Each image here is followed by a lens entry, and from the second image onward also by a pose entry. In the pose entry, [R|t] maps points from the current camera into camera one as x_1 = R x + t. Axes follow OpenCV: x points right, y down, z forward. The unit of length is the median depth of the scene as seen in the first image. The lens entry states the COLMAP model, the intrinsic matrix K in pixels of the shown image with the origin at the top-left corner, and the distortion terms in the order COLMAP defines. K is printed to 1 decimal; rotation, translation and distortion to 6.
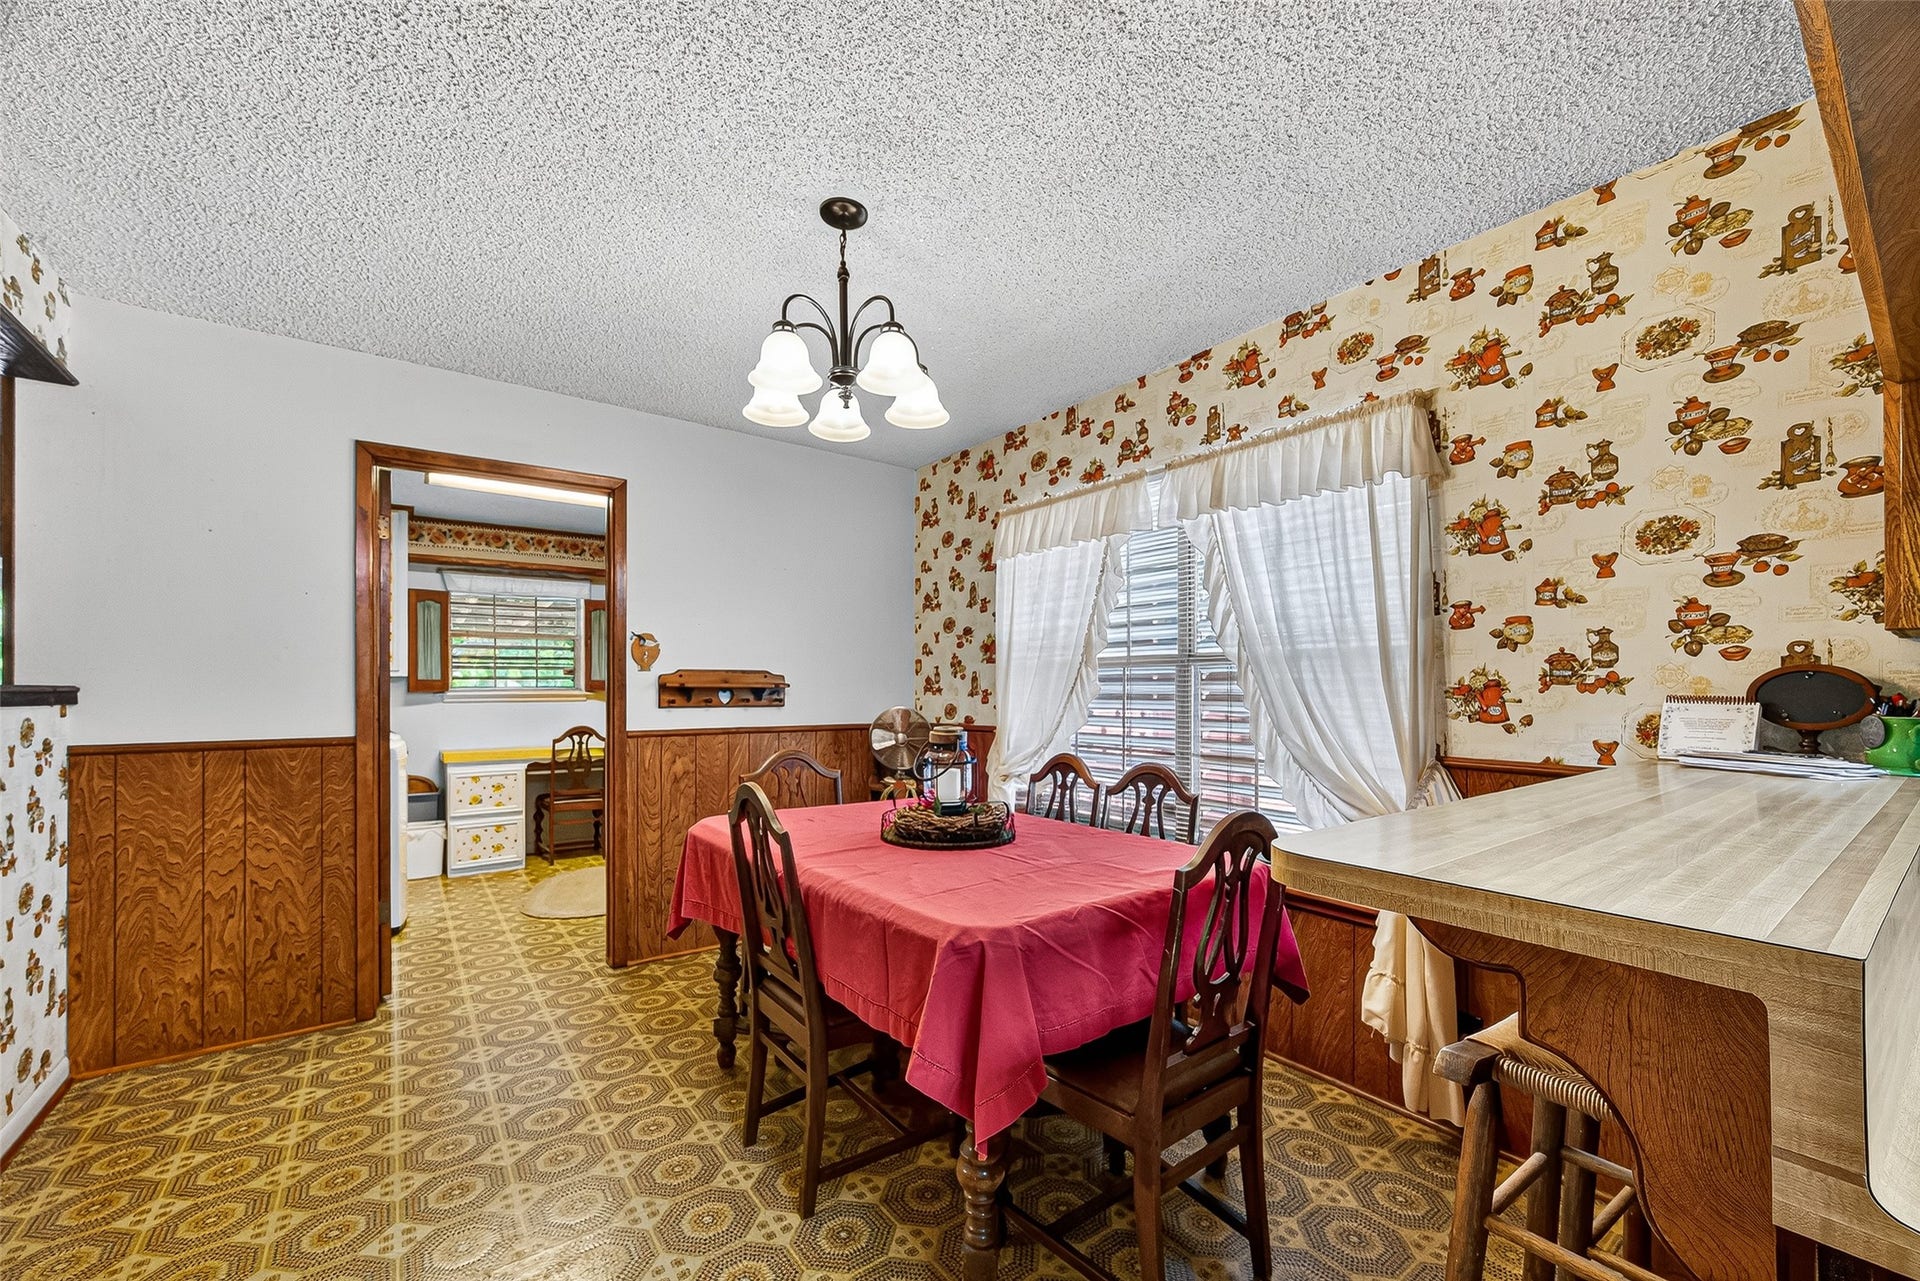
lens RADIAL K [[772.1, 0, 982.6], [0, 772.1, 687.1], [0, 0, 1]] dist [-0.002327, 0.000038]
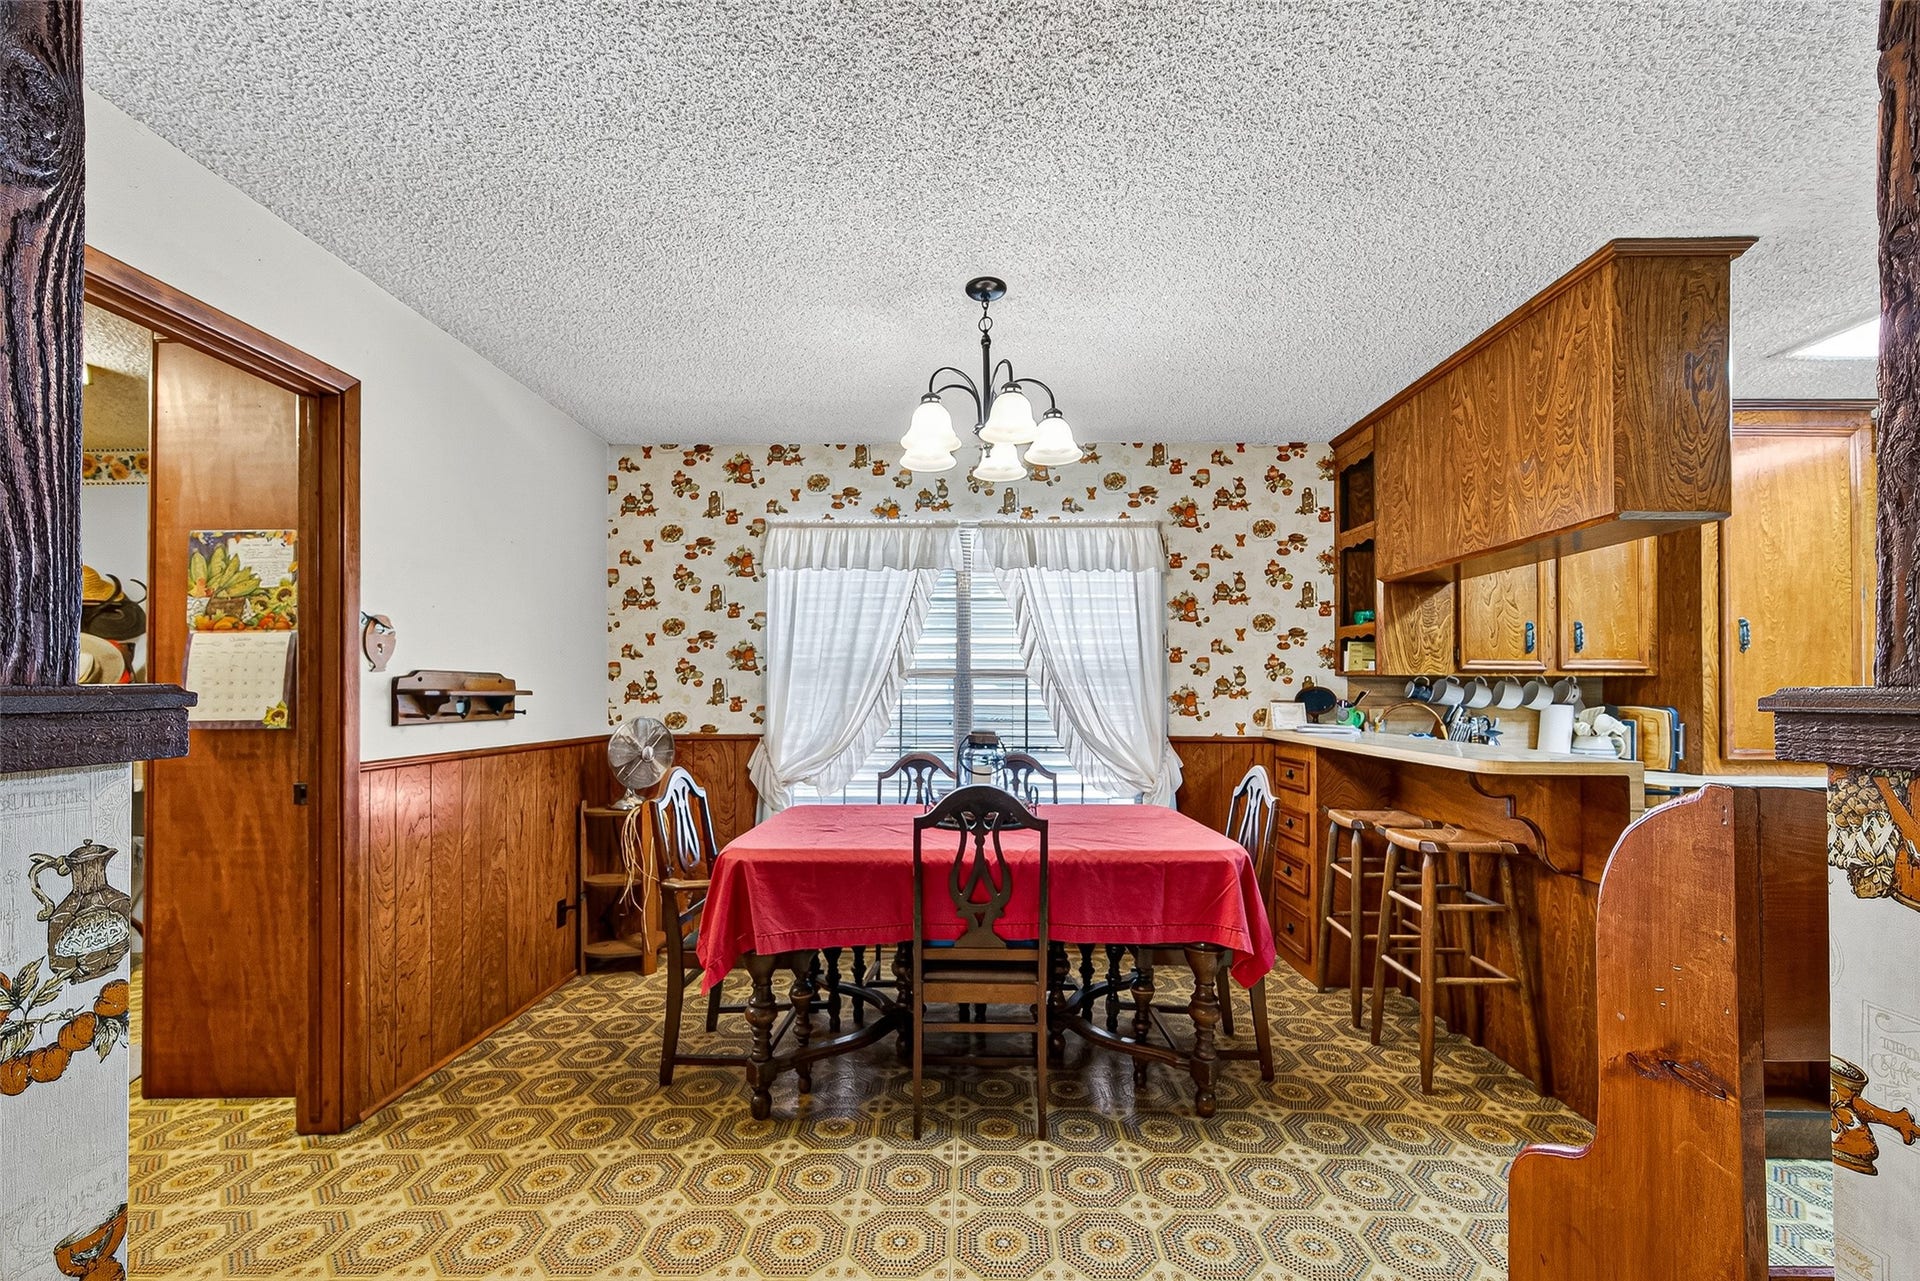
lens RADIAL K [[785.0, 0, 960.6], [0, 785.0, 683.4], [0, 0, 1]] dist [0.001523, 0.000377]
pose [[0.612415, 0.007477, 0.790501, -0.724452], [-0.003758, 0.999972, -0.006547, -0.009868], [-0.790527, 0.001039, 0.612426, 0.195923]]
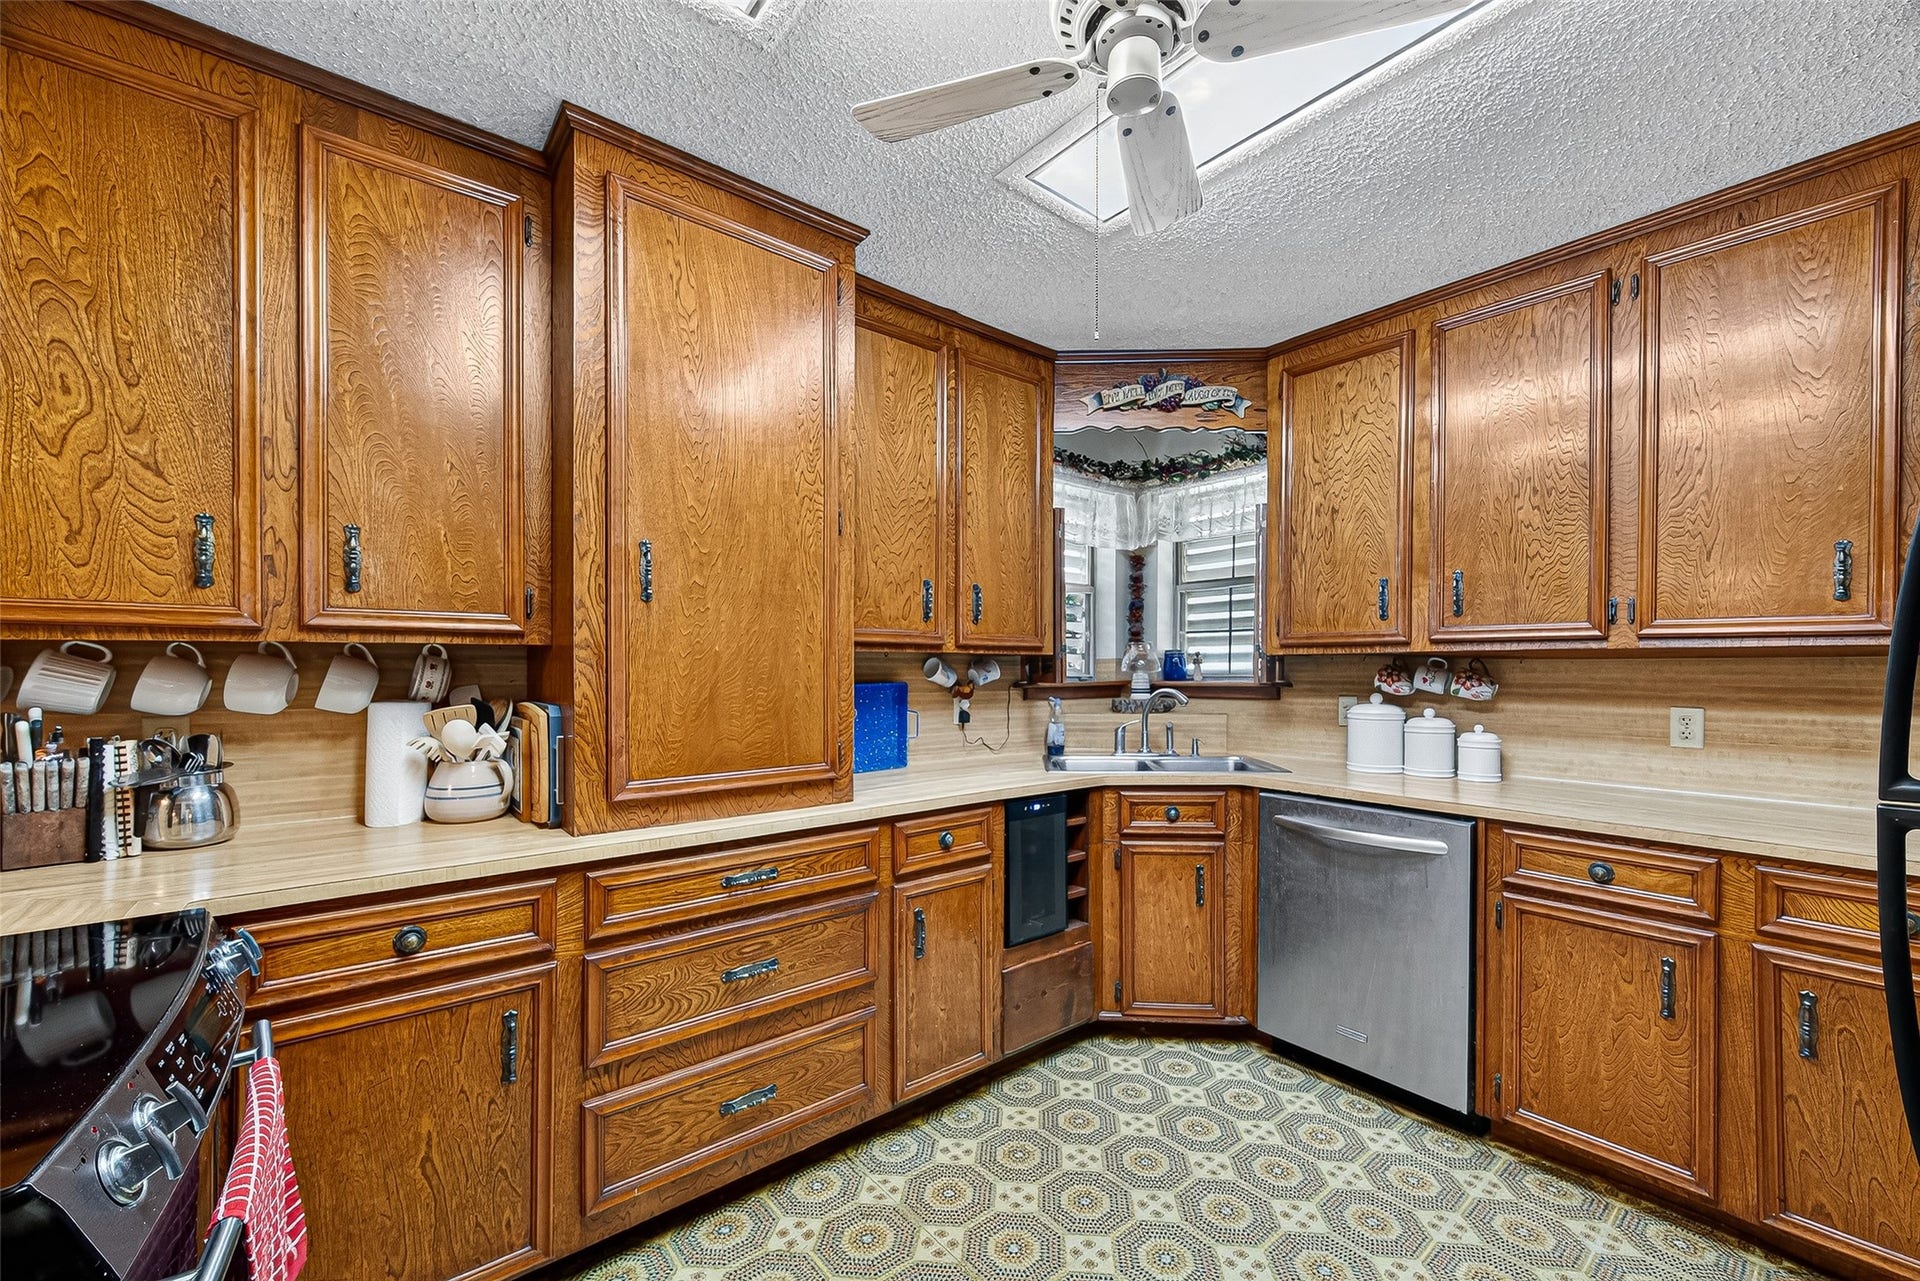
lens RADIAL K [[765.6, 0, 985.9], [0, 765.6, 674.8], [0, 0, 1]] dist [0.000136, 0.000369]
pose [[-0.050254, -0.008740, 0.998698, 0.148397], [-0.005361, 0.999950, 0.008481, -0.016218], [-0.998722, -0.004928, -0.050299, -0.193932]]
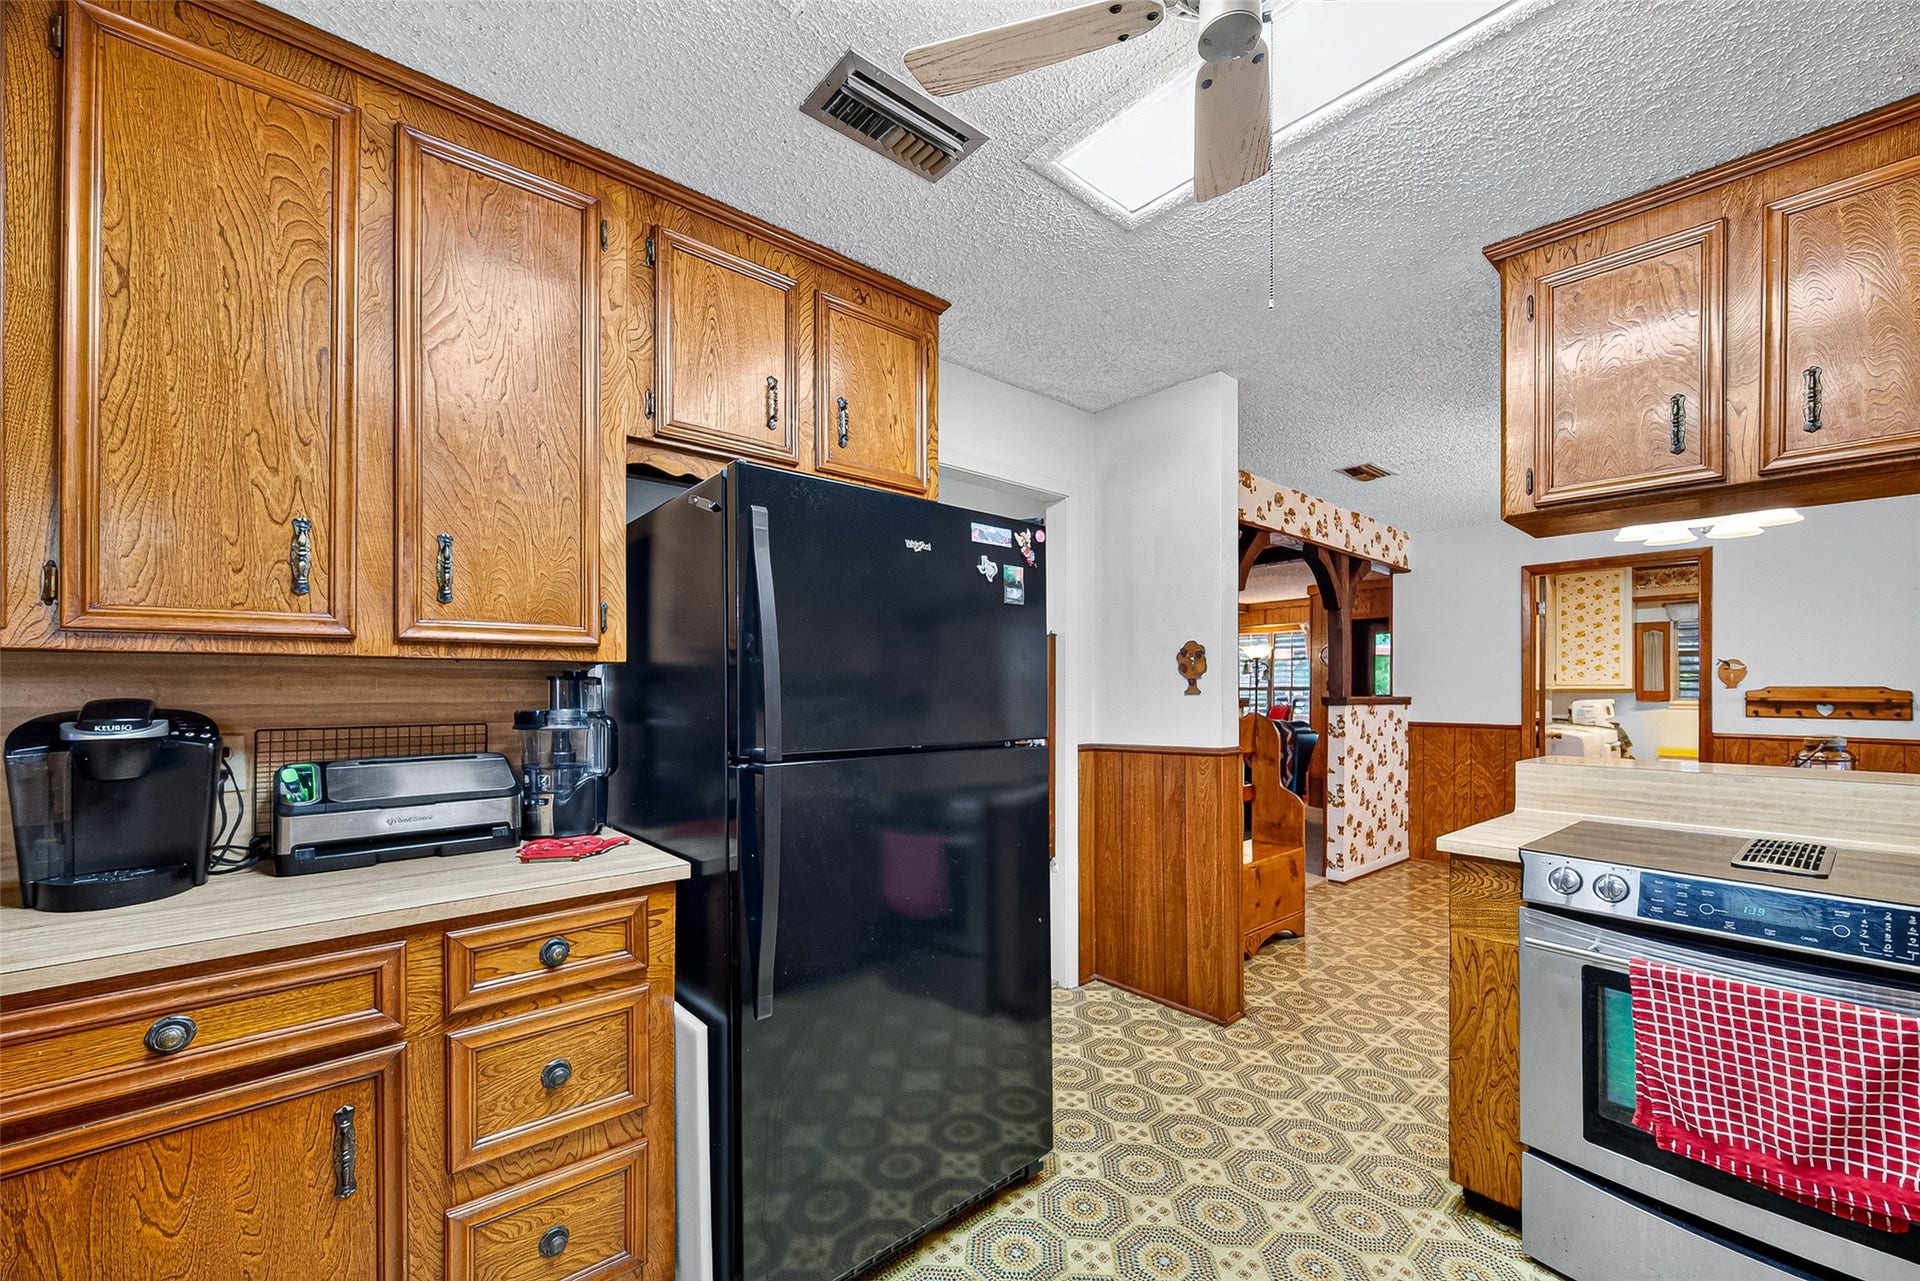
lens RADIAL K [[755.0, 0, 957.0], [0, 755.0, 686.3], [0, 0, 1]] dist [0.001647, 0.000269]
pose [[0.062668, -0.004297, -0.998025, 0.825711], [-0.004055, 0.999981, -0.004560, -0.013503], [0.998026, 0.004333, 0.062650, -0.428729]]
